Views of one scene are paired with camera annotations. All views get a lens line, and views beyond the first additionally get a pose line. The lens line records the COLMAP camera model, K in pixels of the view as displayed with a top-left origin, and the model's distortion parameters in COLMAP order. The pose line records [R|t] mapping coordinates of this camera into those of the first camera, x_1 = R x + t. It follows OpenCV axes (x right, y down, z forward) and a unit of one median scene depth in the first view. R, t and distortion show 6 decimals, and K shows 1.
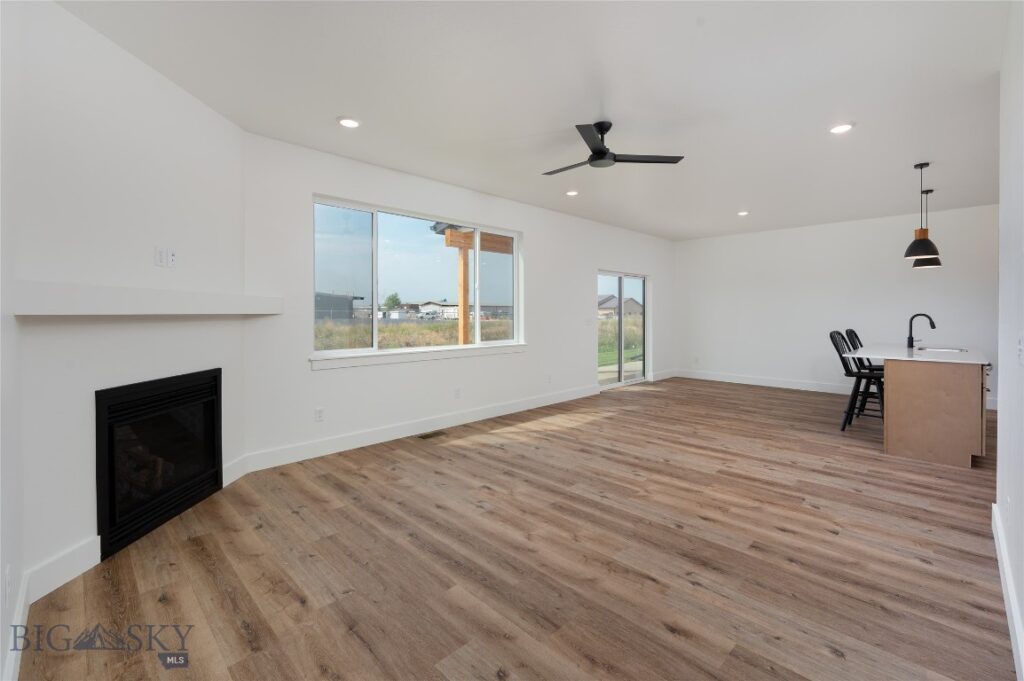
lens RADIAL K [[442.2, 0, 512.0], [0, 442.2, 340.5], [0, 0, 1]] dist [0.001456, 0.000374]
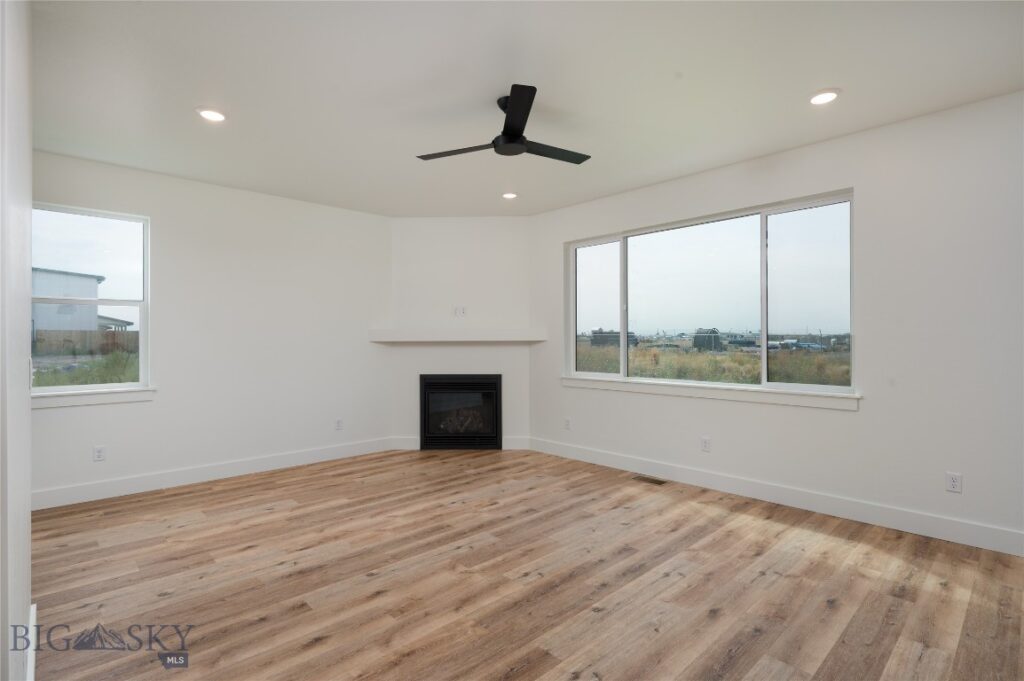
lens RADIAL K [[497.3, 0, 512.0], [0, 497.3, 340.5], [0, 0, 1]] dist [0.000978, -0.000476]
pose [[-0.025992, -0.002250, -0.999660, 1.201113], [-0.058203, 0.998304, -0.000733, -0.064347], [0.997966, 0.058164, -0.026079, 1.111359]]
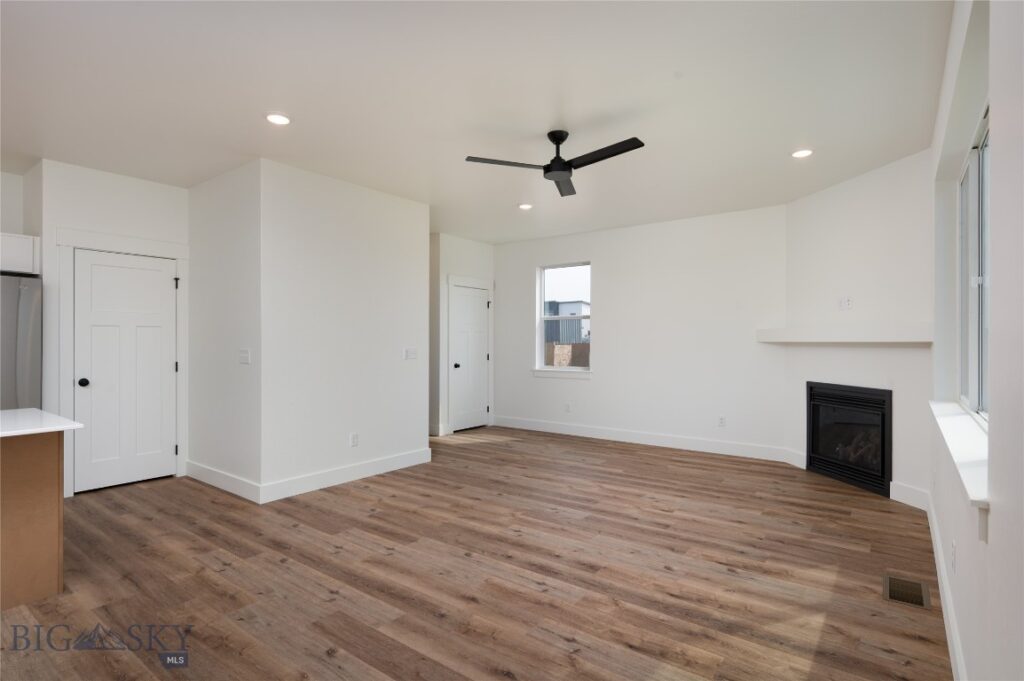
lens RADIAL K [[514.1, 0, 512.0], [0, 514.1, 340.5], [0, 0, 1]] dist [-0.001364, -0.000354]
pose [[-0.989608, -0.001600, -0.143781, 0.495173], [-0.010196, 0.998202, 0.059067, -0.135012], [0.143428, 0.059919, -0.987845, 2.217792]]
